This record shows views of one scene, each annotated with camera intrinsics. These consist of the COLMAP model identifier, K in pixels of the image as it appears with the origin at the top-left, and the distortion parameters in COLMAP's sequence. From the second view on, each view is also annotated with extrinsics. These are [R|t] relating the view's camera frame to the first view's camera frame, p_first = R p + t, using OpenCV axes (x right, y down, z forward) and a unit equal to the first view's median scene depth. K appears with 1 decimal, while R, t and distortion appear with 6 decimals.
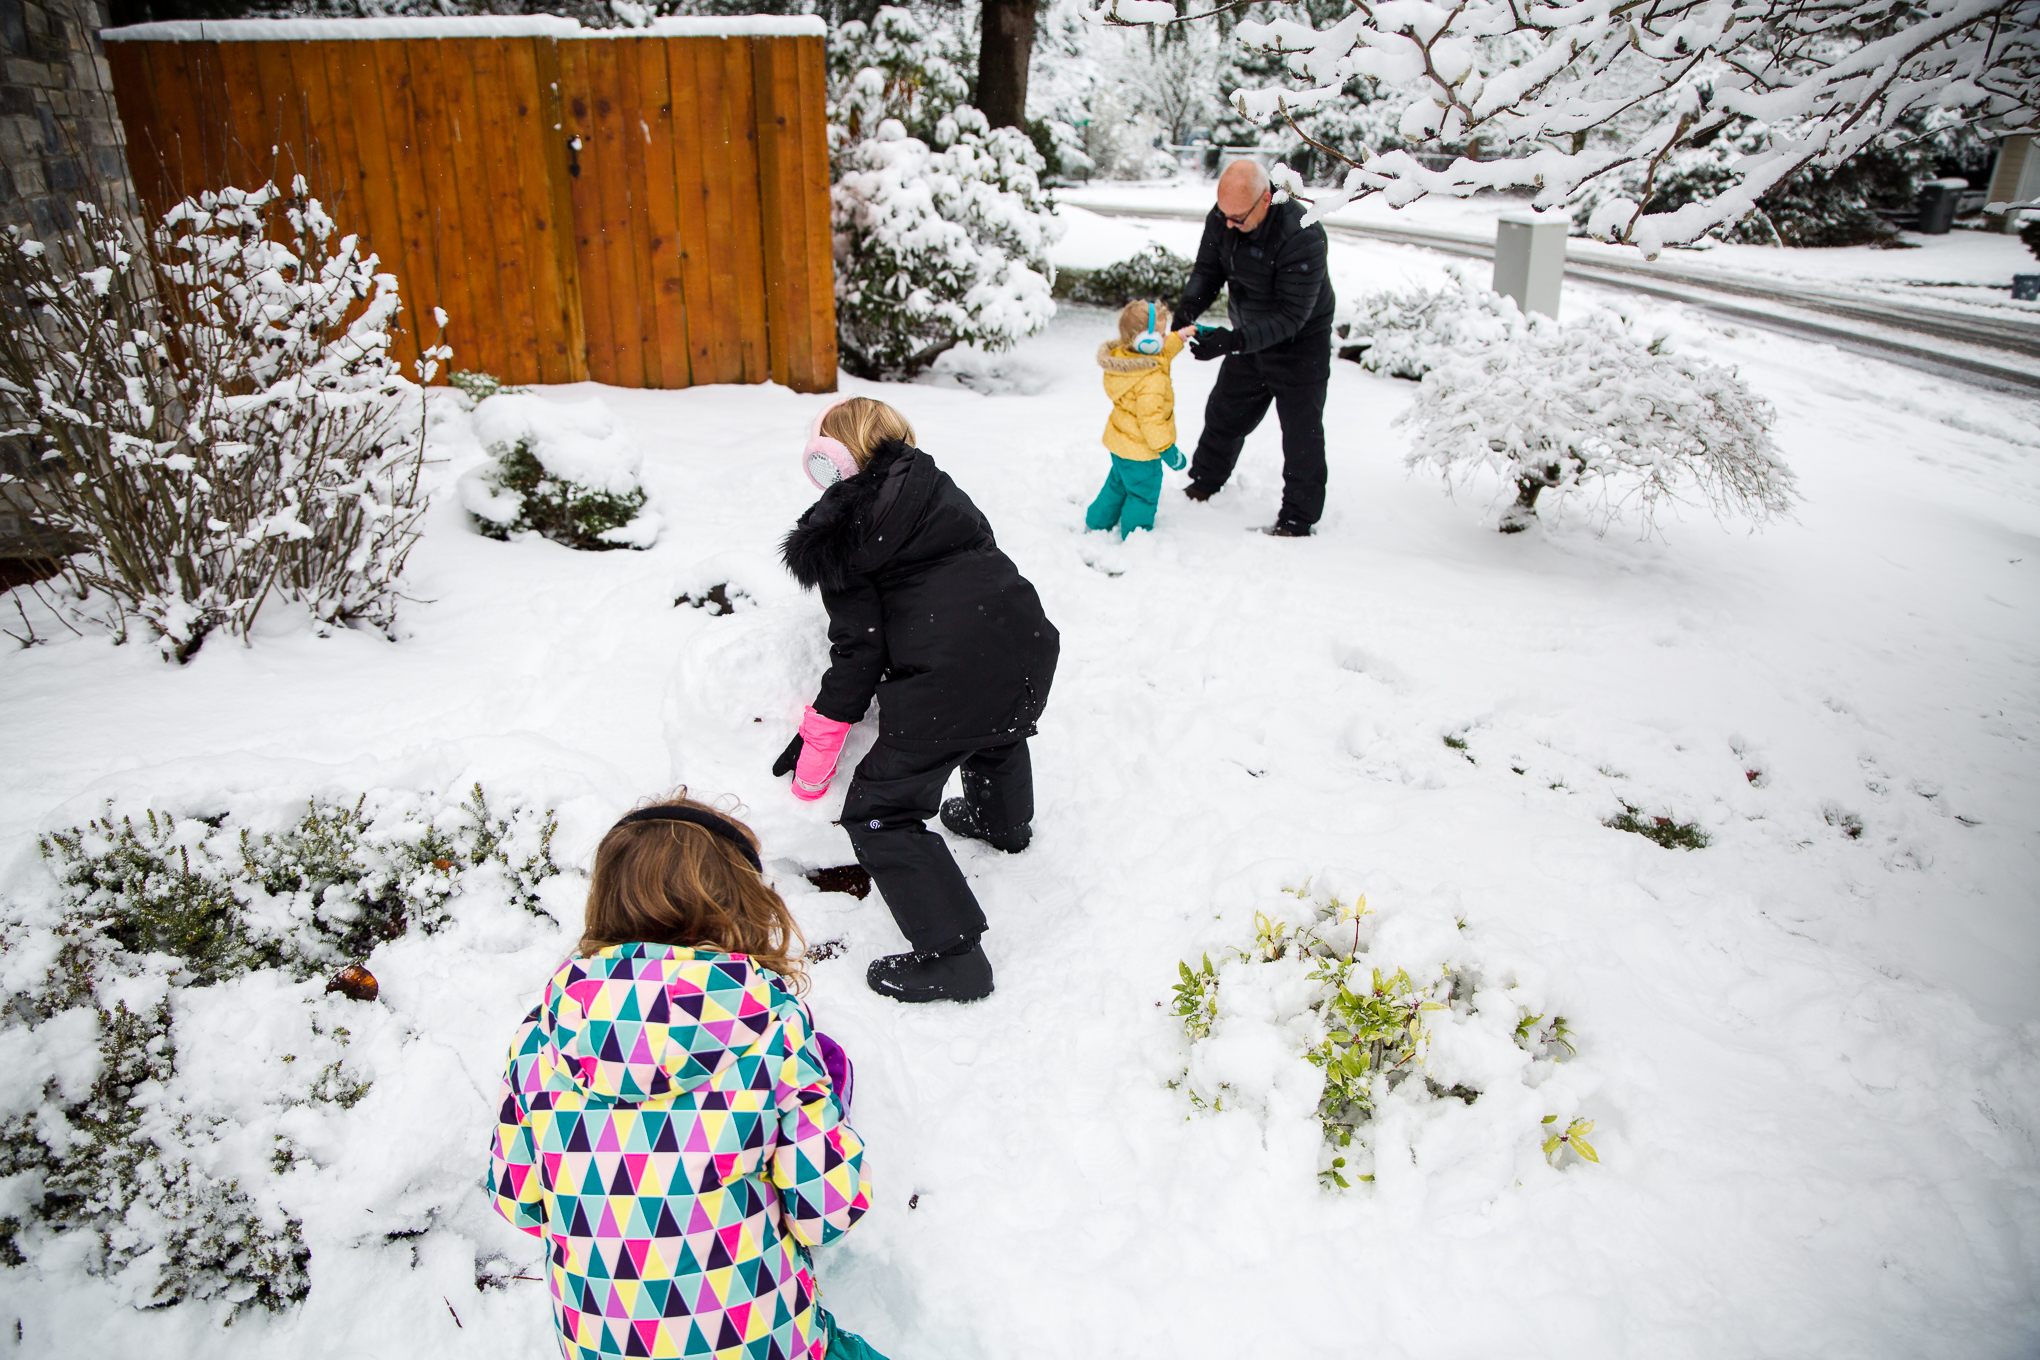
lens RADIAL K [[1344.3, 0, 987.0], [0, 1344.3, 705.8], [0, 0, 1]] dist [-0.112848, 0.064448]
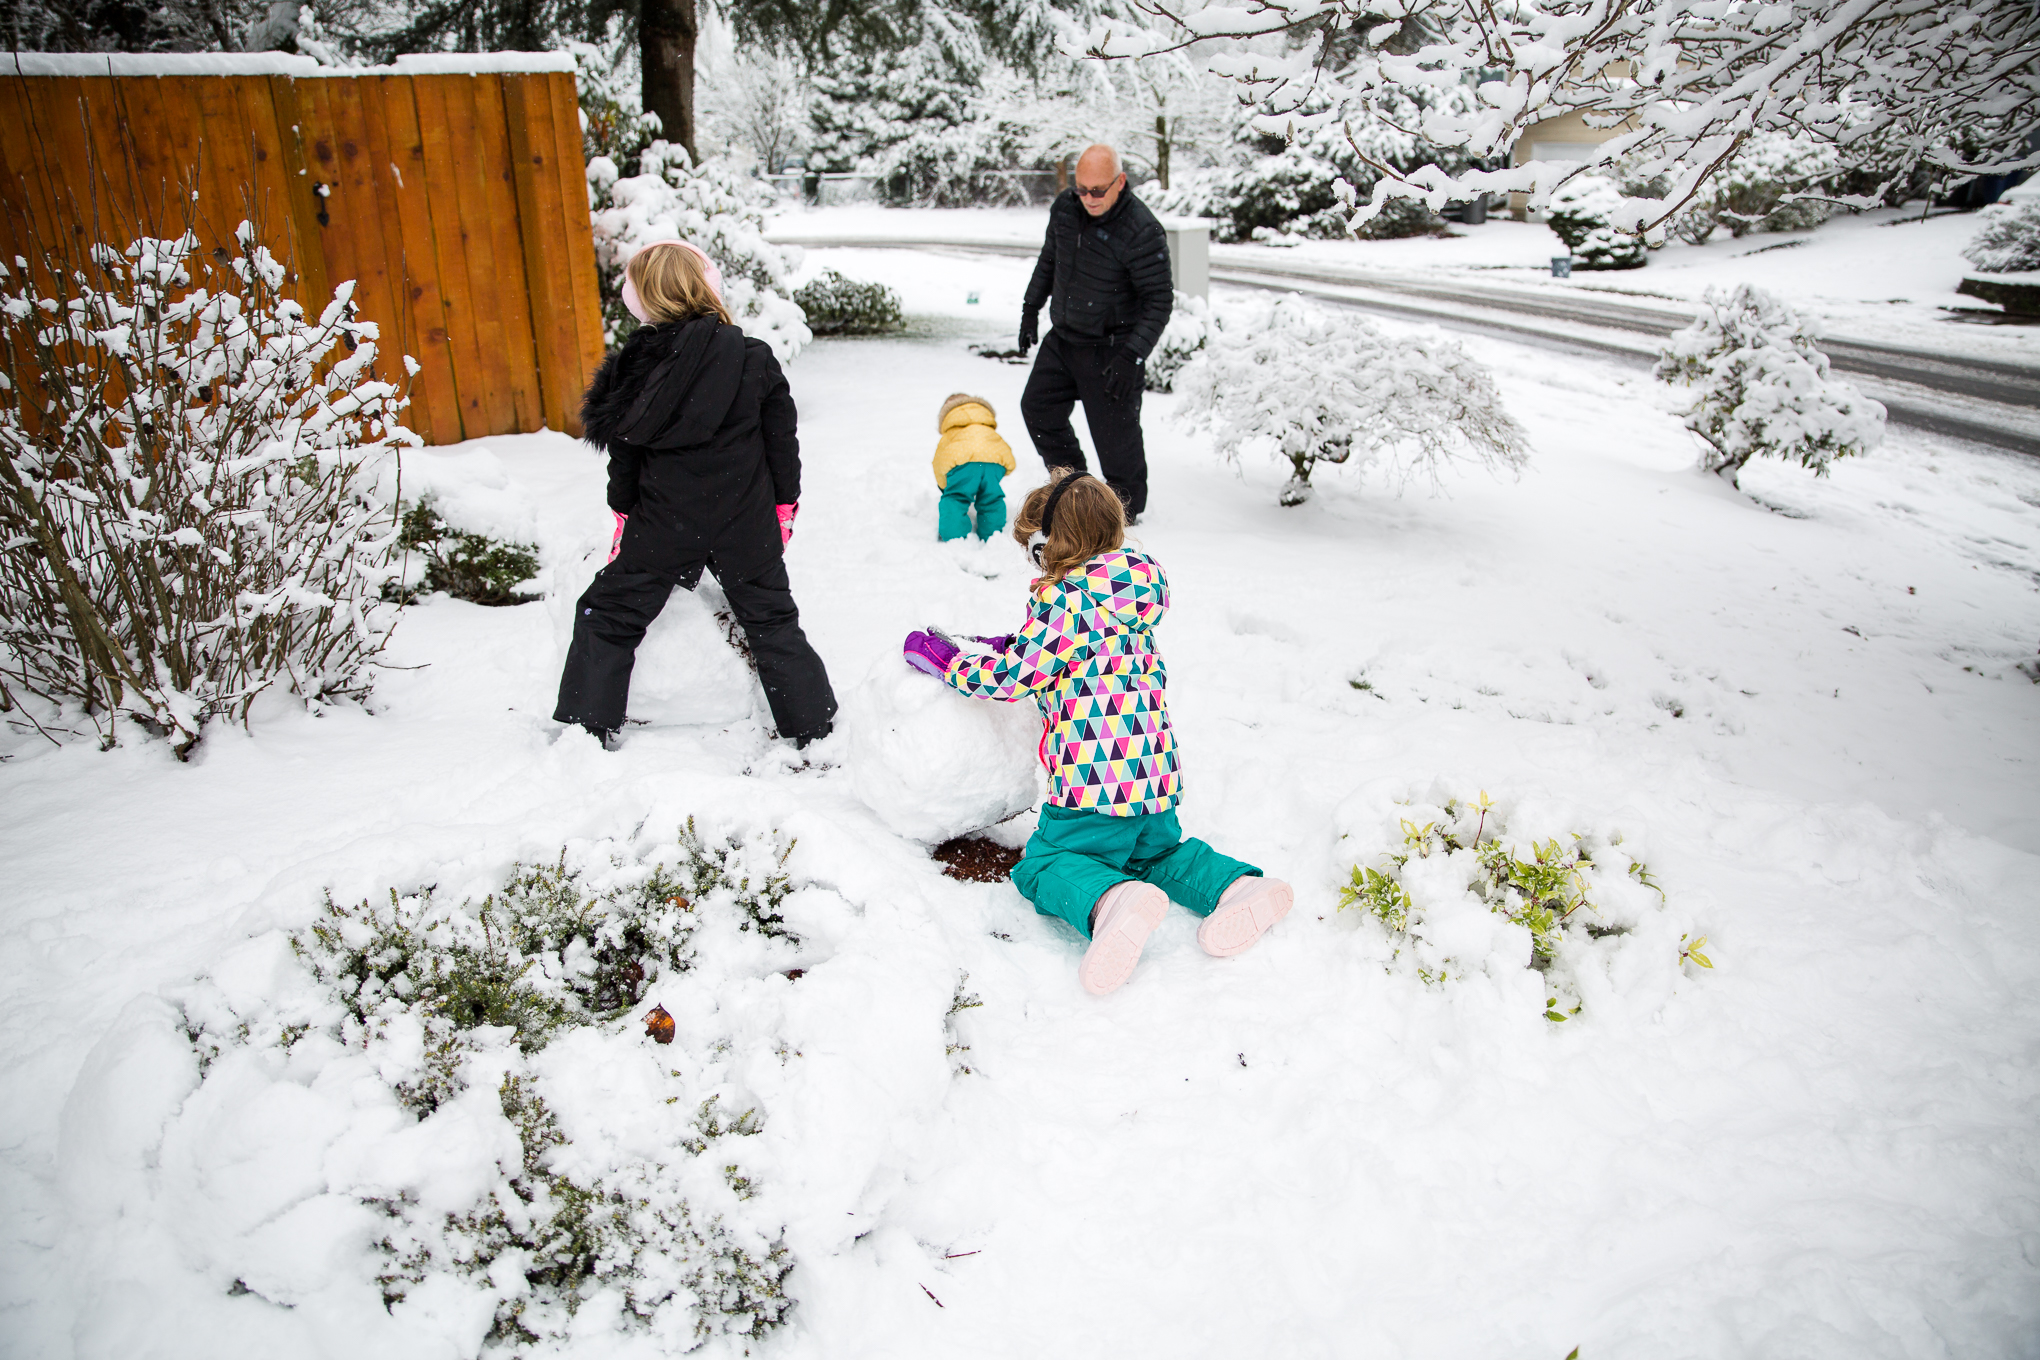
lens RADIAL K [[1344.3, 0, 1021.2], [0, 1344.3, 709.0], [0, 0, 1]] dist [-0.112848, 0.064448]
pose [[0.954191, -0.132781, 0.268121, -0.177162], [0.137191, 0.990542, 0.002309, 0.004840], [-0.265892, 0.034581, 0.963382, -0.012547]]
